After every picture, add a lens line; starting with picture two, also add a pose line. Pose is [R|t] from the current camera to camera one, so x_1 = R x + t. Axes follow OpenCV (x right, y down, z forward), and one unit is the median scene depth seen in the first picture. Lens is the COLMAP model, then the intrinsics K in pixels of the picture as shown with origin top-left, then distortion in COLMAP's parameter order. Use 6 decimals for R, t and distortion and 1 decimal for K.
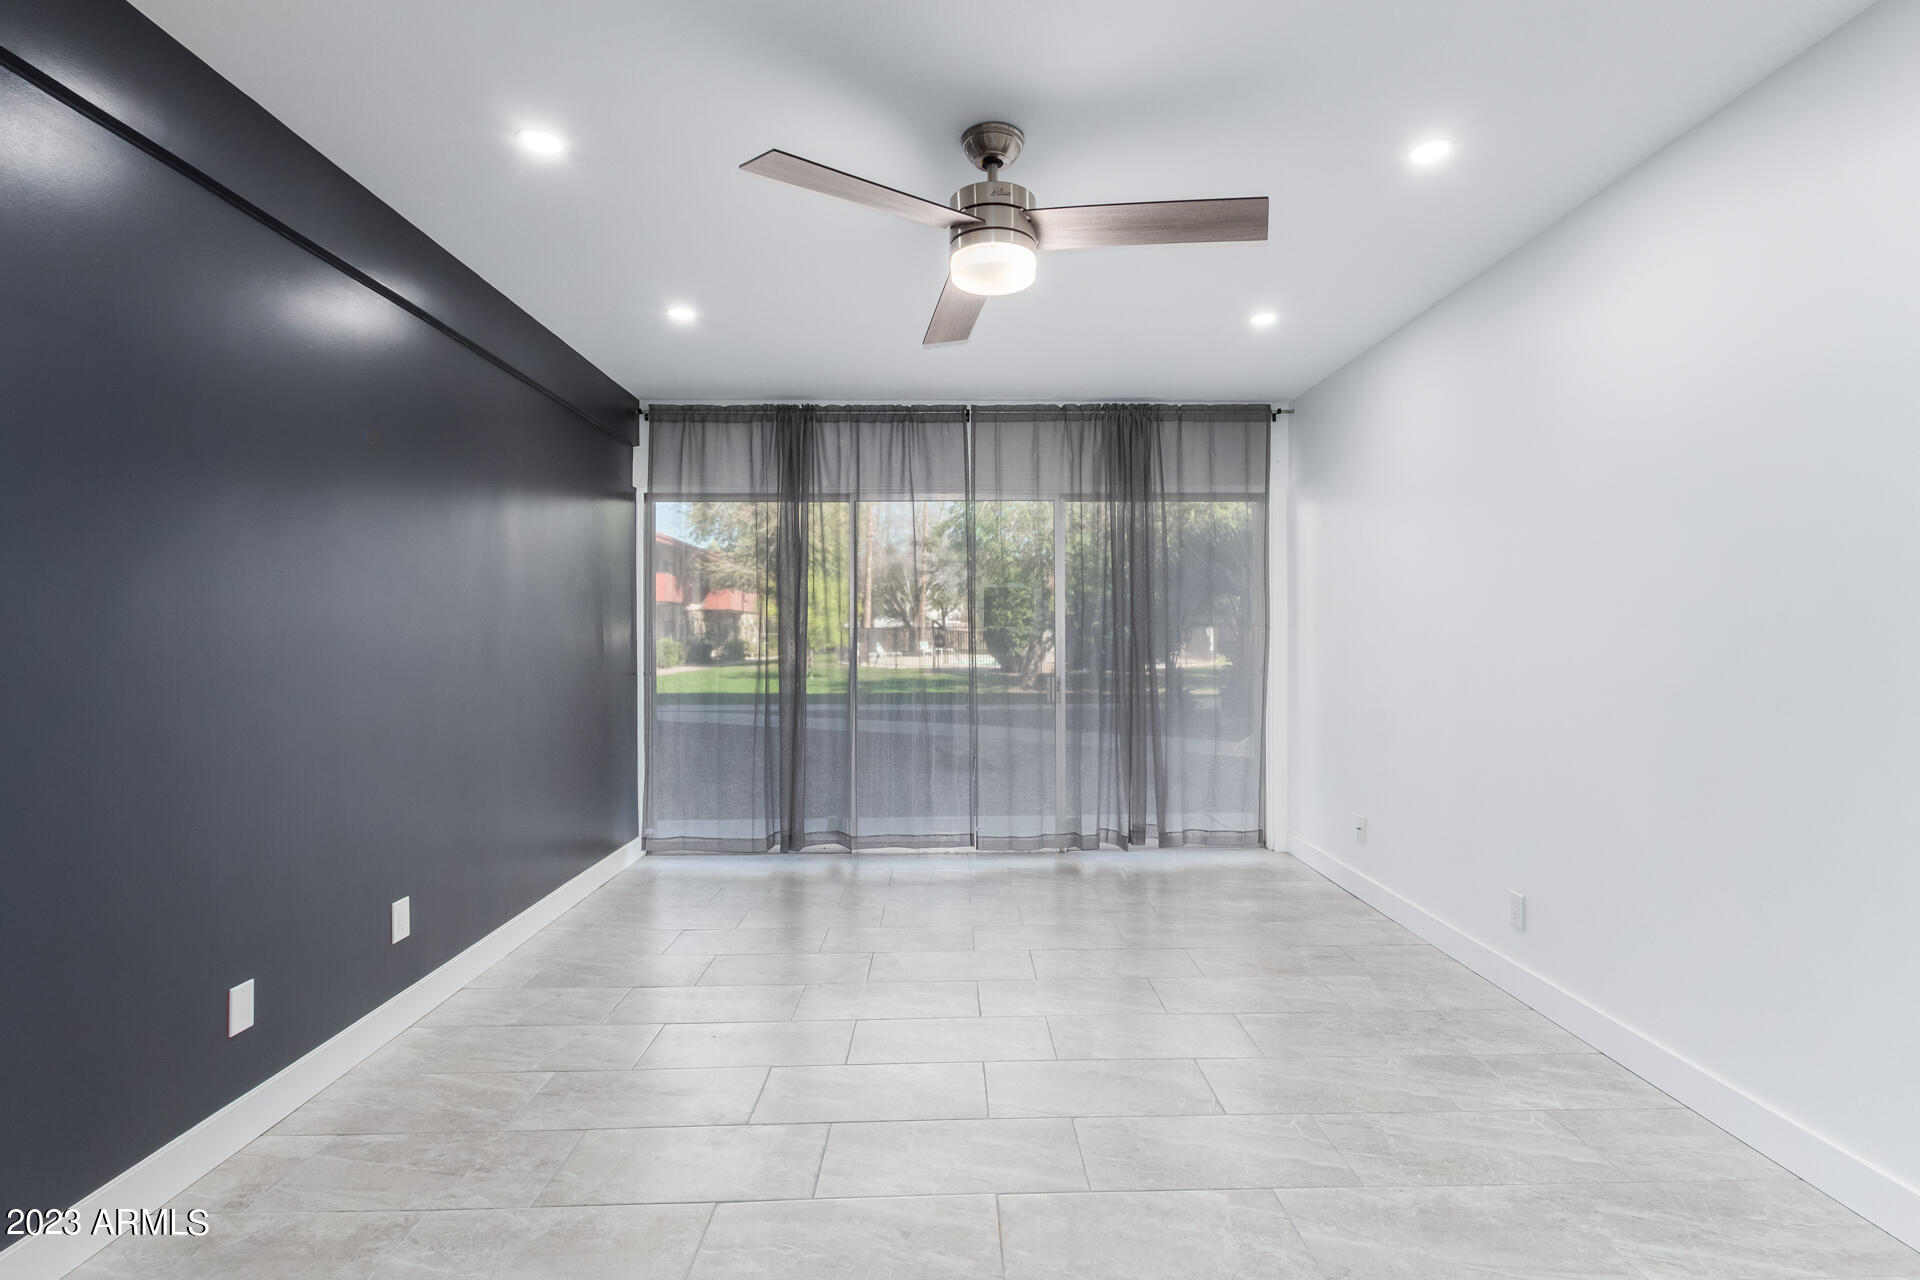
lens RADIAL K [[884.8, 0, 971.8], [0, 884.8, 635.9], [0, 0, 1]] dist [0.000812, -0.000741]
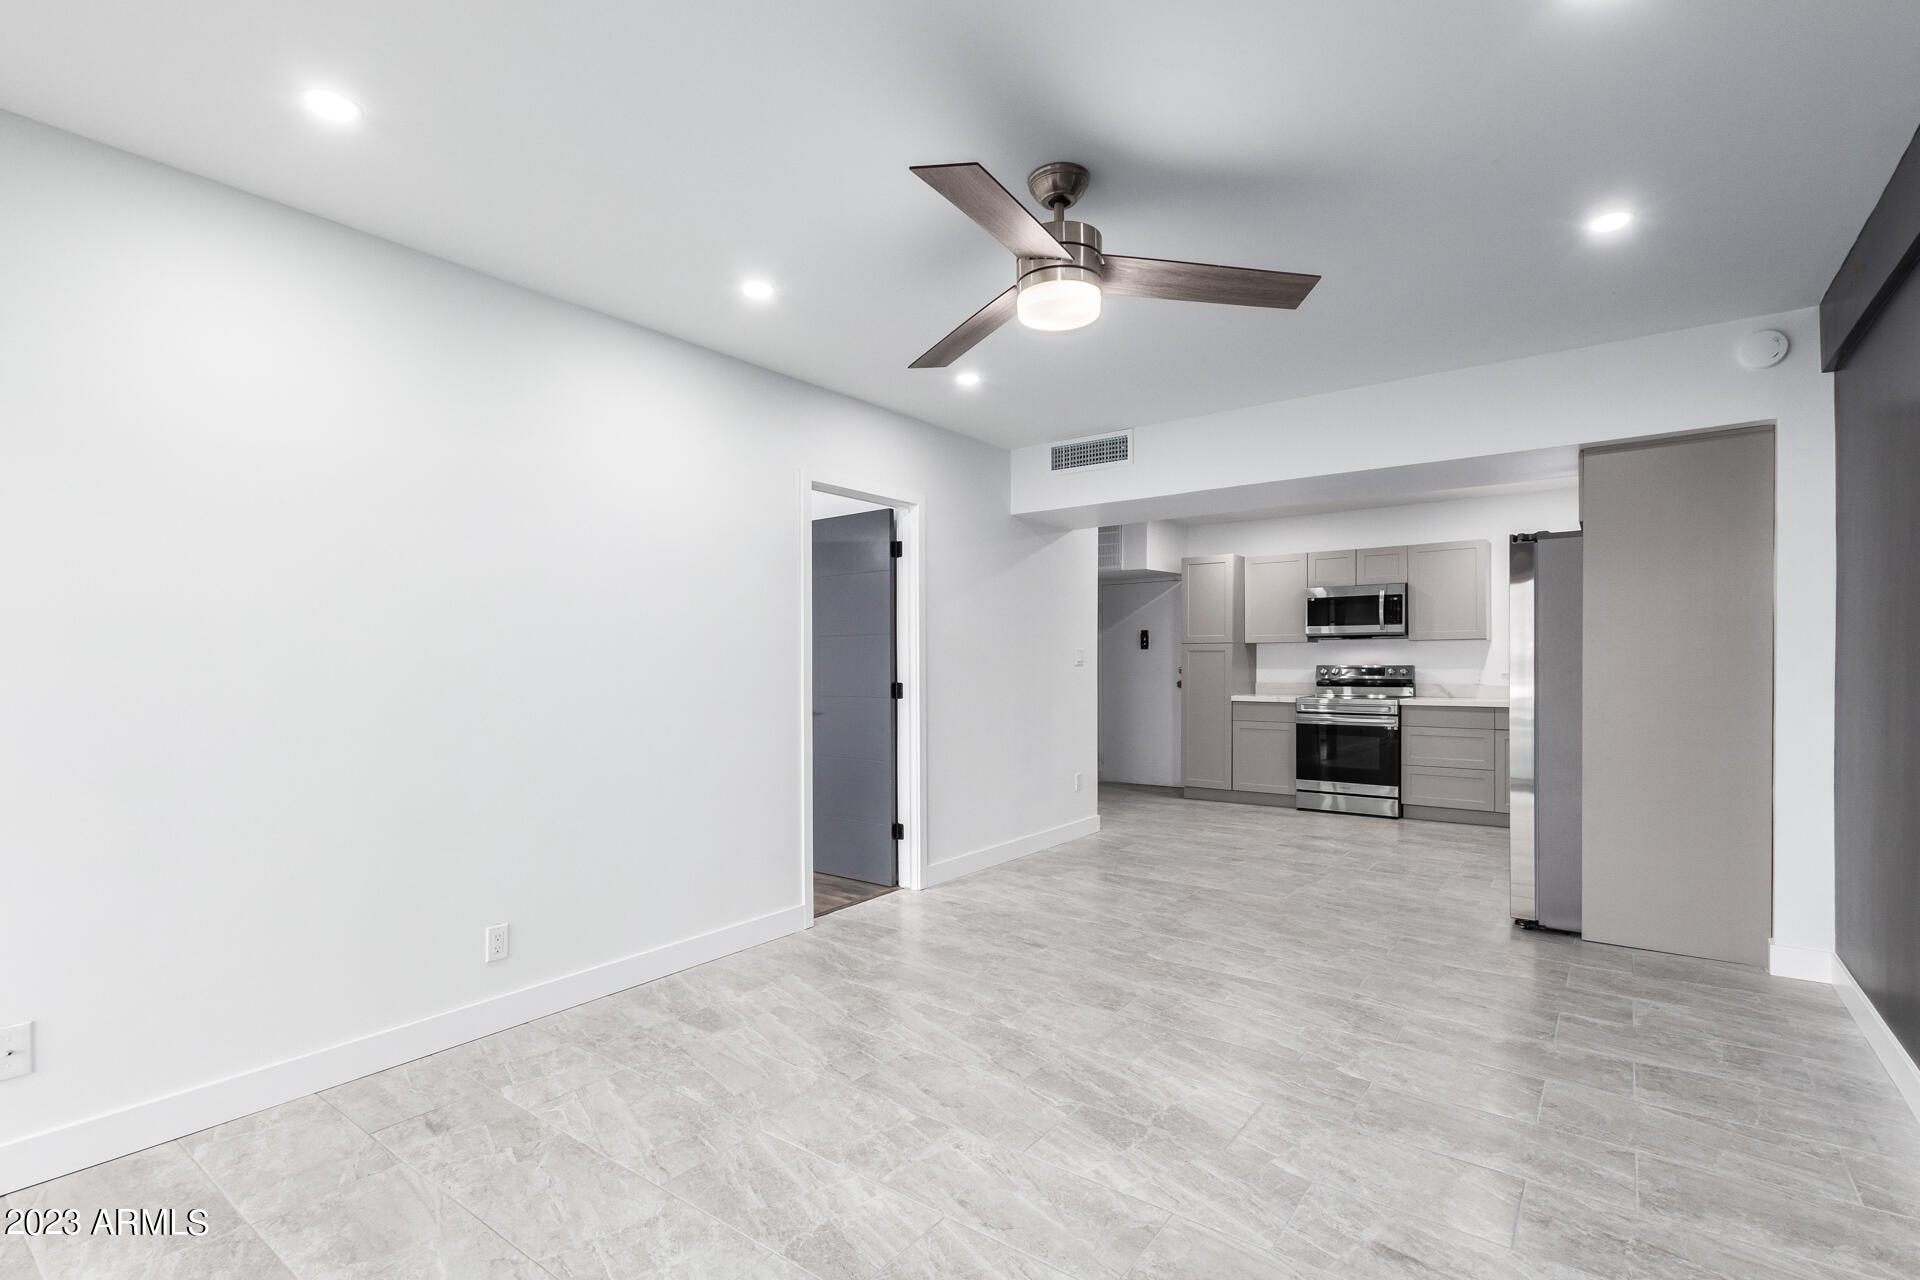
lens RADIAL K [[888.8, 0, 957.8], [0, 888.8, 679.2], [0, 0, 1]] dist [0.001109, 0.000033]
pose [[-0.782413, 0.005448, 0.622736, -0.239152], [0.015664, 0.999818, 0.010934, 0.008581], [-0.622563, 0.018310, -0.782356, 0.862712]]
